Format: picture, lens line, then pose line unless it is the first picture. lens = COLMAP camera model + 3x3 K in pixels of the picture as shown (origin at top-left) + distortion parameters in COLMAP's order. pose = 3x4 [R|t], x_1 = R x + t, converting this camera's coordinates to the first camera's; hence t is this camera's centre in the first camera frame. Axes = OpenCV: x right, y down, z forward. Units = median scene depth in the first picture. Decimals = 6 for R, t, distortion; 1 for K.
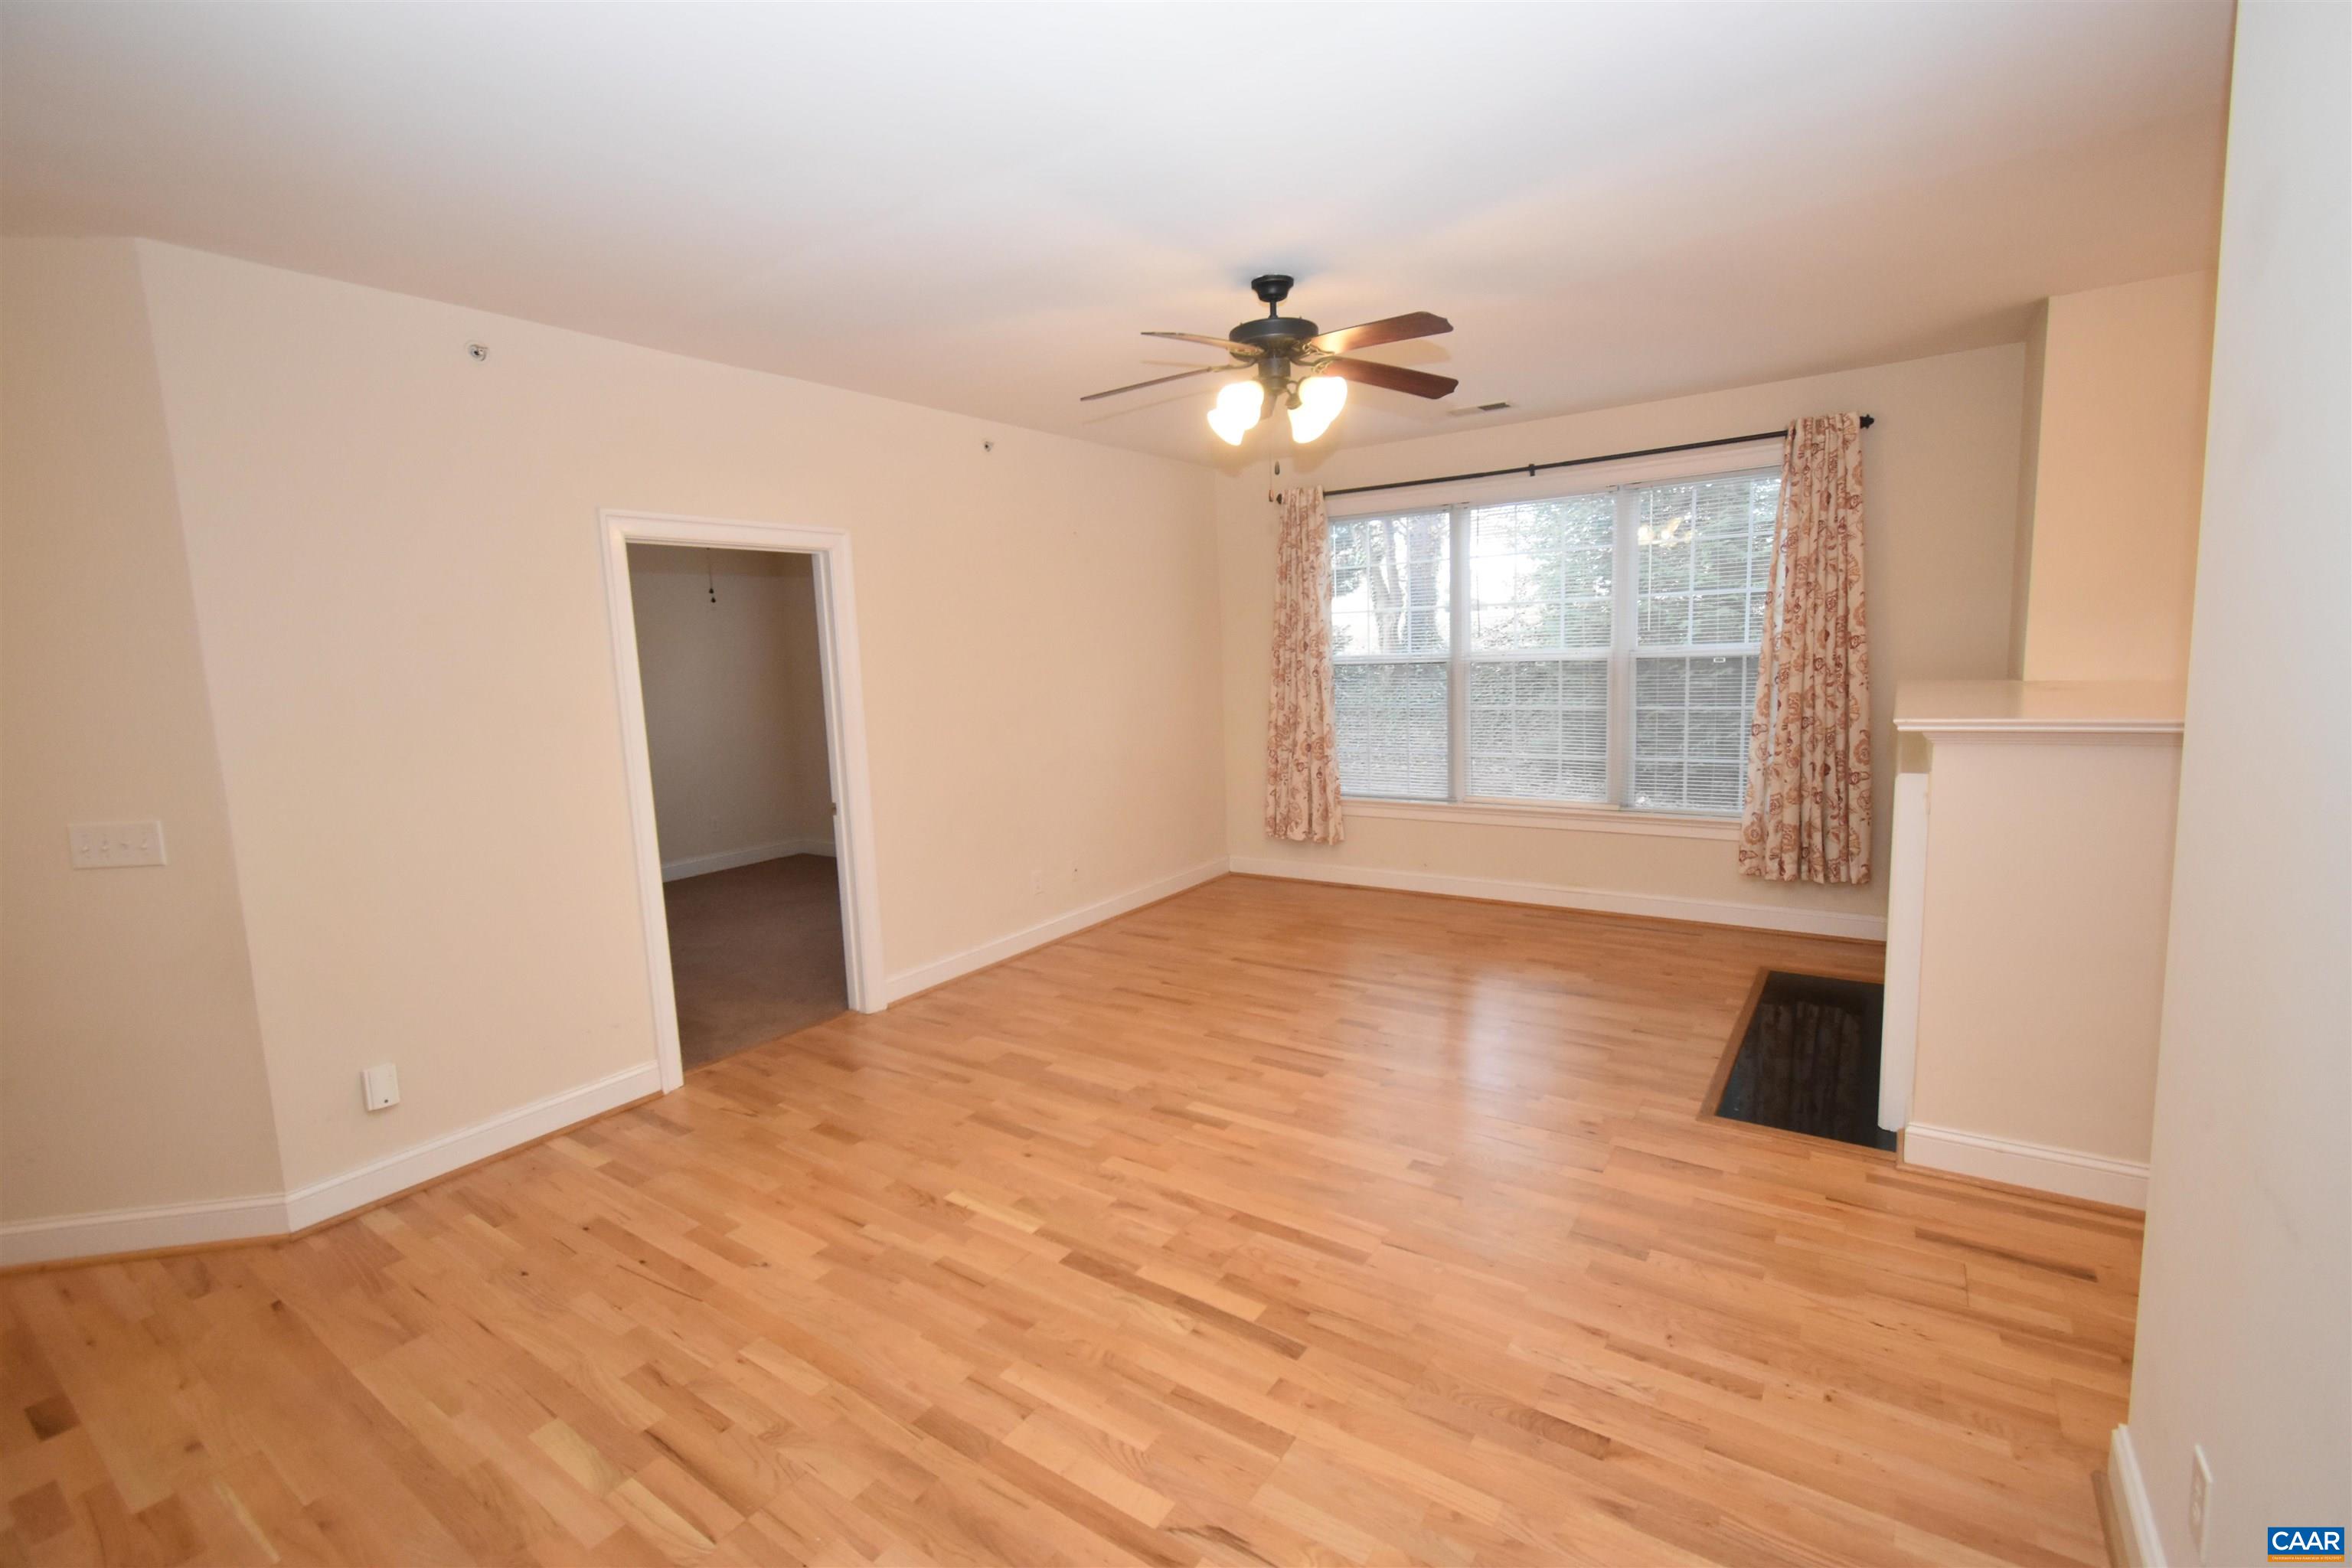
lens RADIAL K [[1027.9, 0, 1179.8], [0, 1027.9, 781.6], [0, 0, 1]] dist [0.001305, -0.000595]
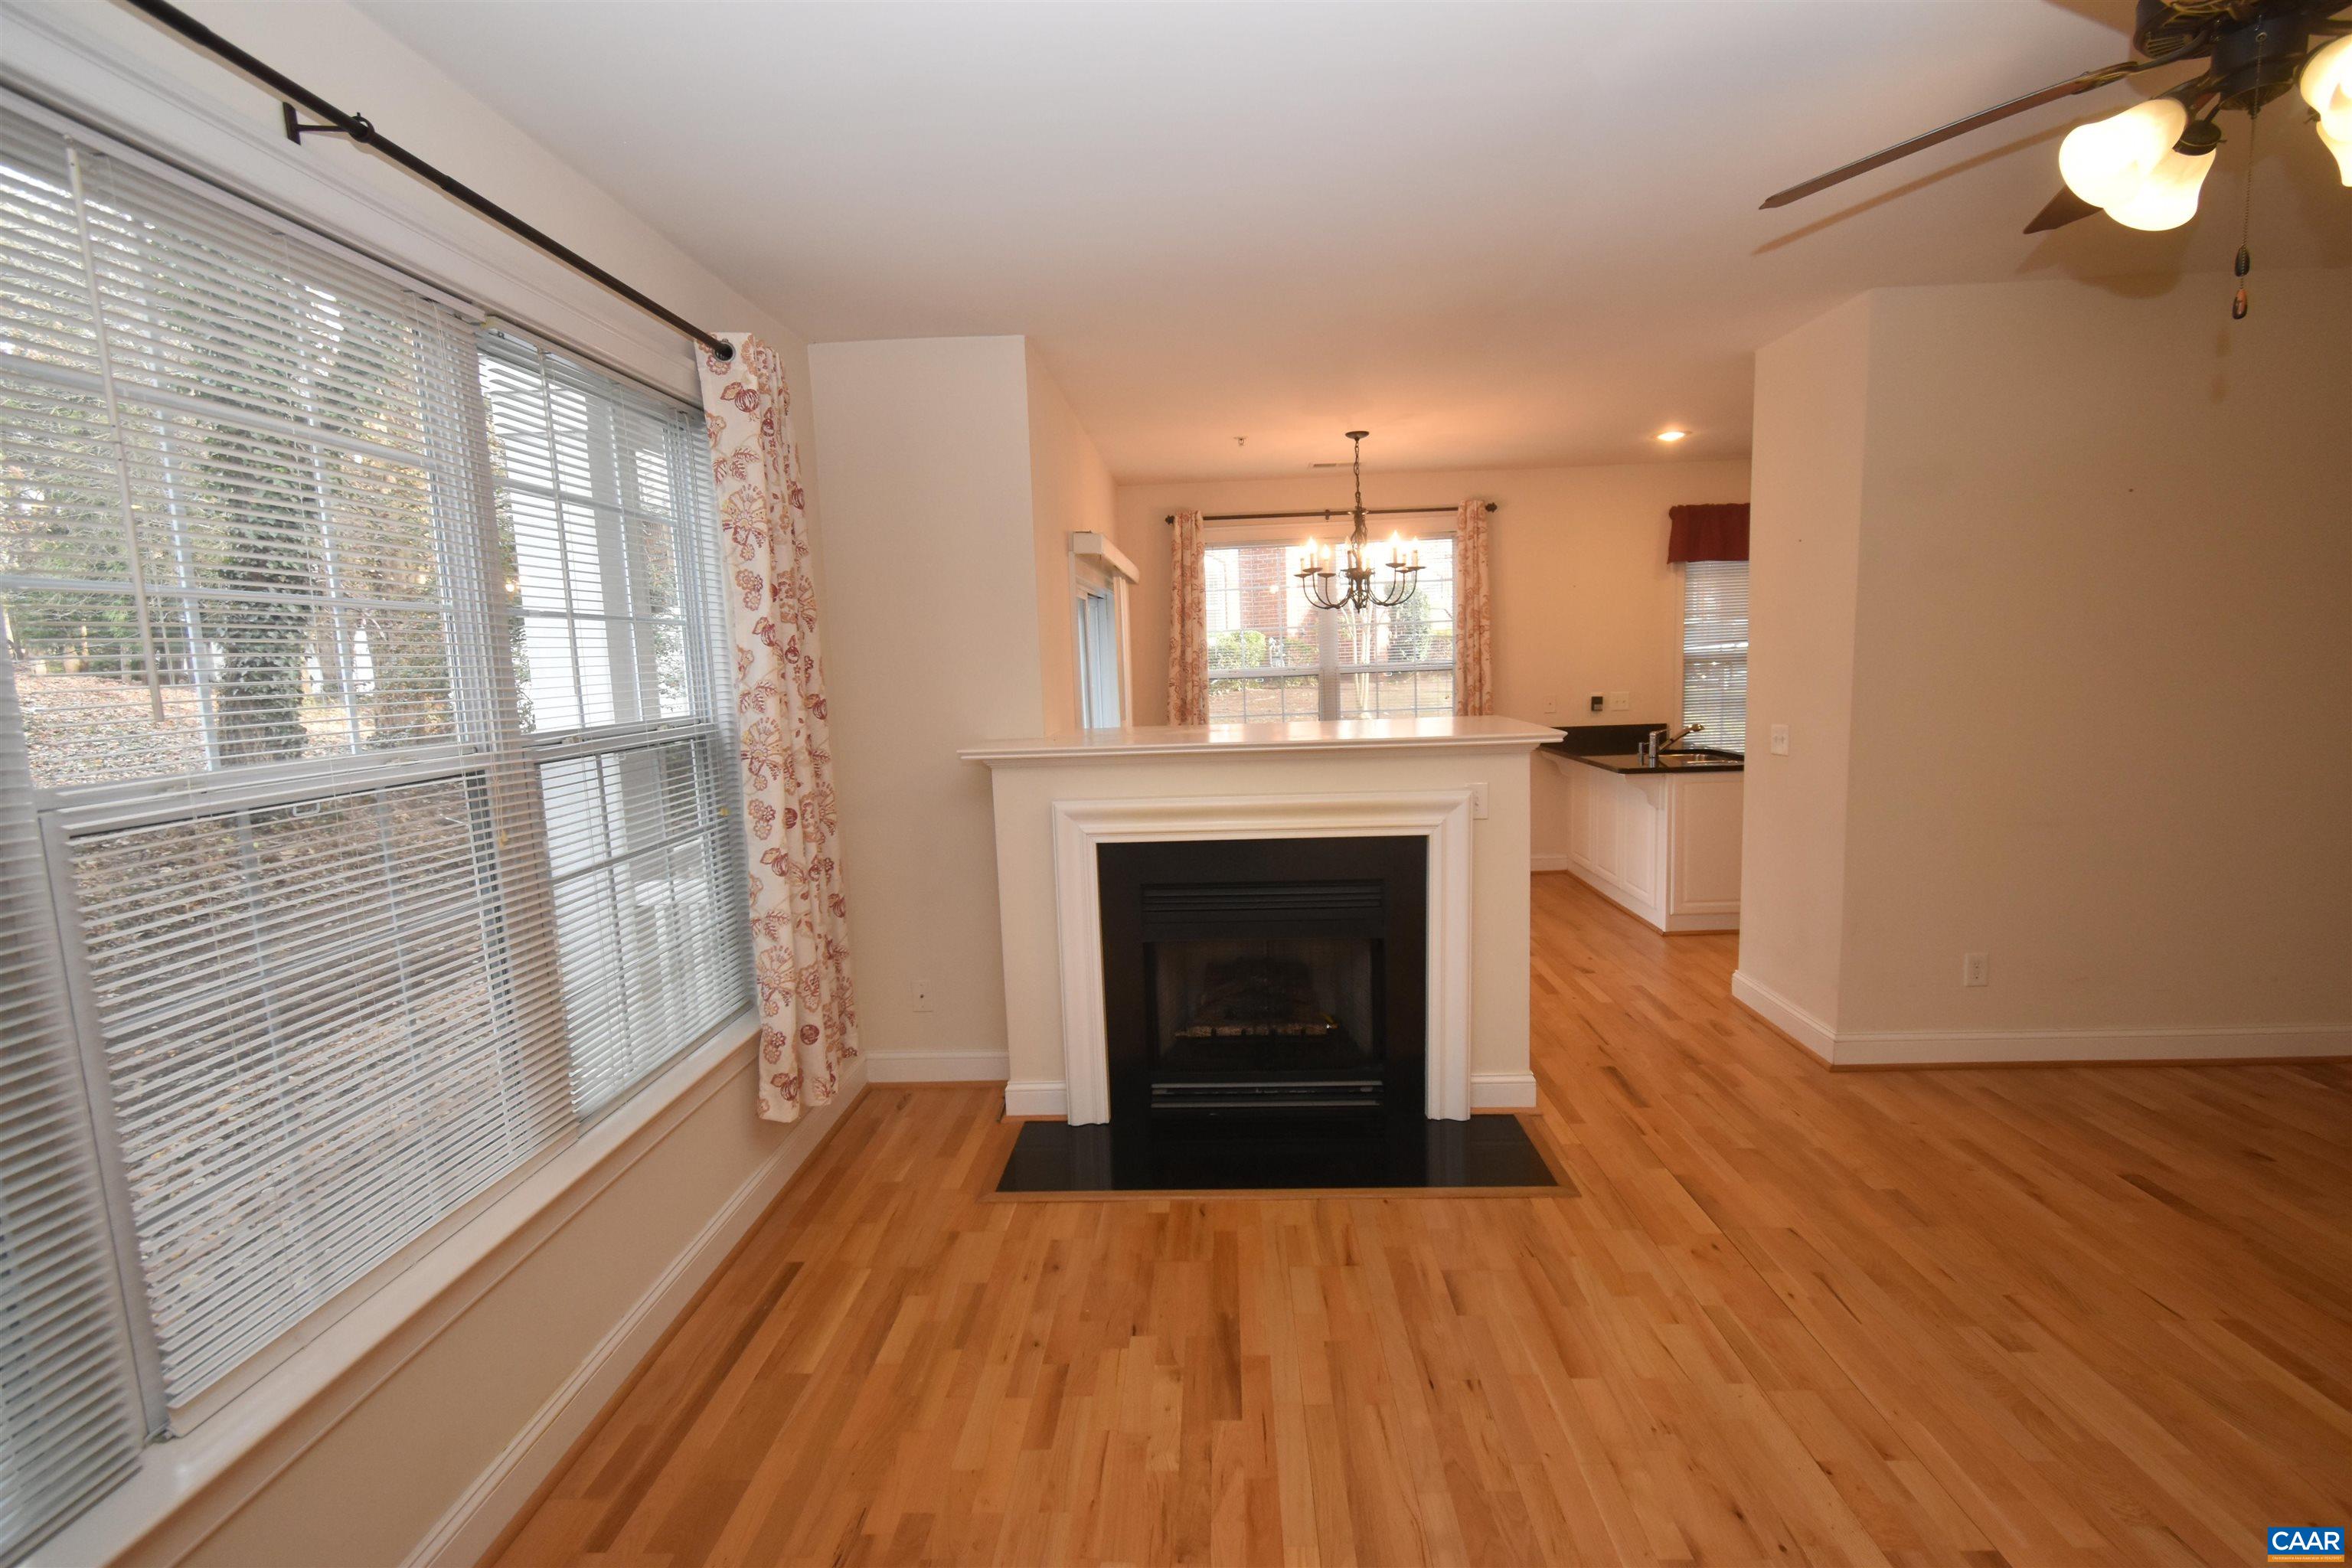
lens RADIAL K [[1027.9, 0, 1179.8], [0, 1027.9, 781.6], [0, 0, 1]] dist [0.001305, -0.000595]
pose [[-0.531197, -0.042365, 0.846189, -0.038461], [0.171824, 0.972608, 0.156557, -0.156138], [-0.829643, 0.228558, -0.509367, 1.159807]]
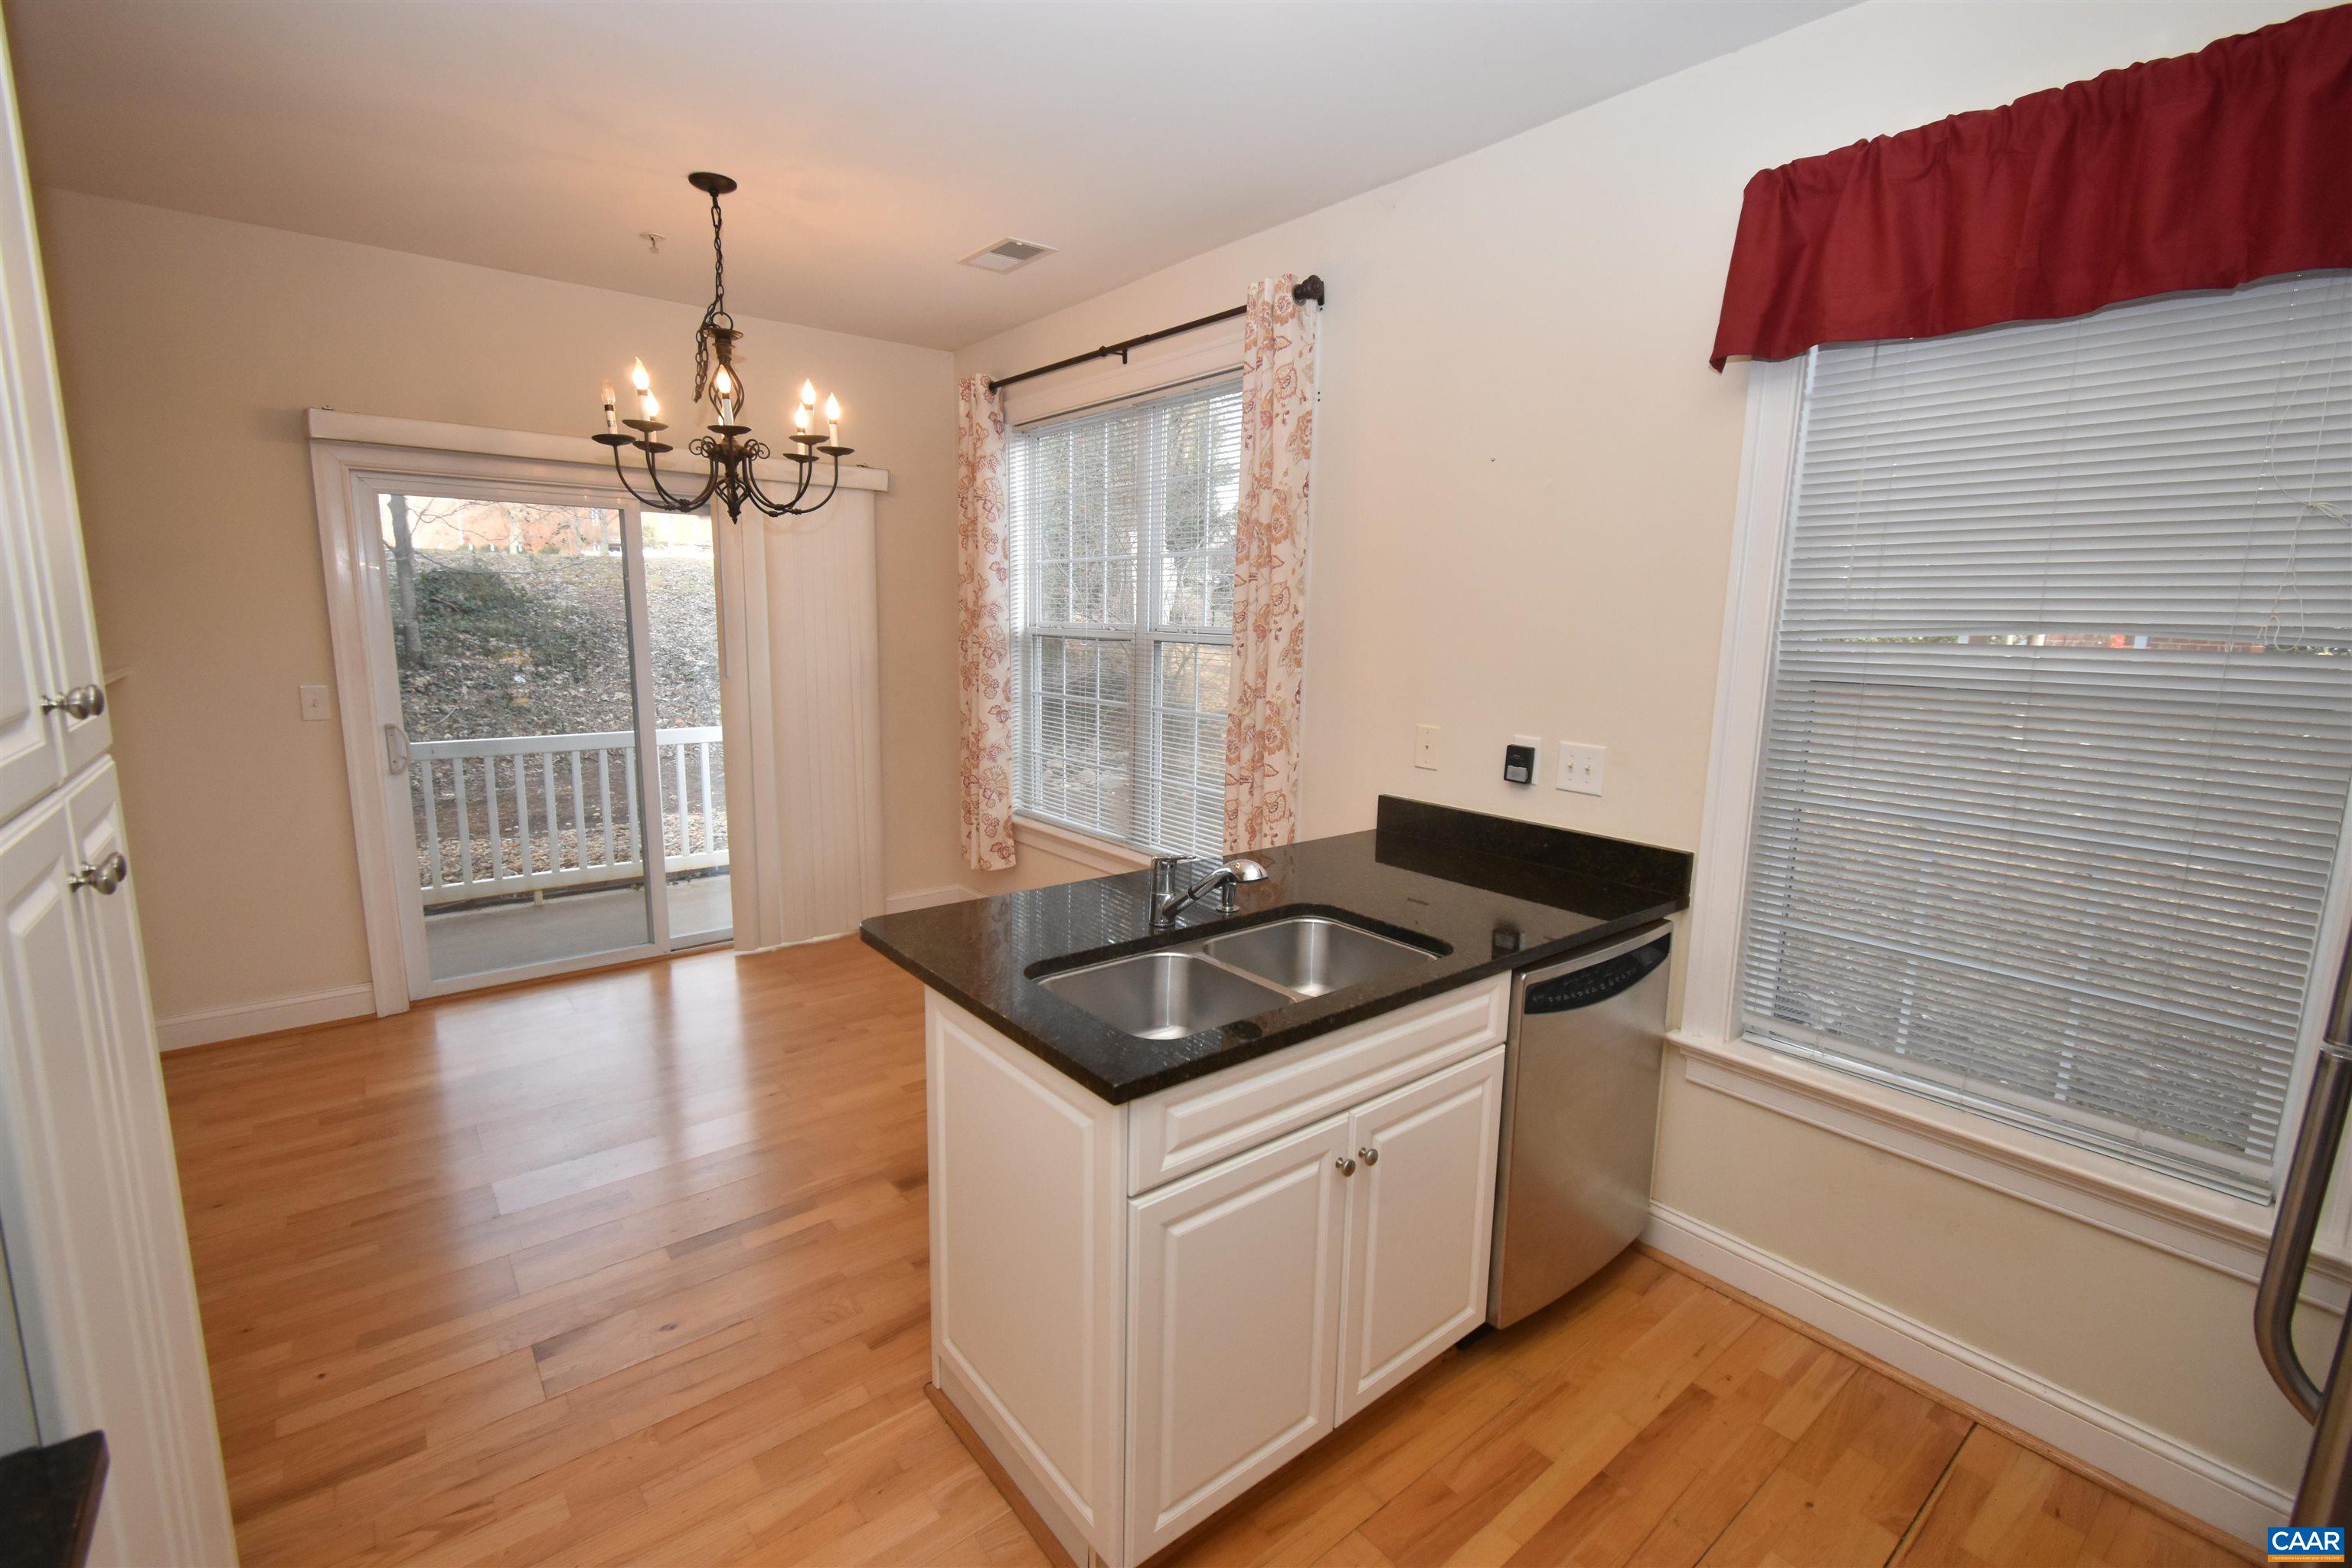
lens RADIAL K [[1027.9, 0, 1179.8], [0, 1027.9, 781.6], [0, 0, 1]] dist [0.001305, -0.000595]
pose [[0.284566, -0.105066, 0.952882, 0.290211], [0.093963, 0.992247, 0.081345, 0.012612], [-0.954040, 0.066388, 0.292232, -0.089805]]
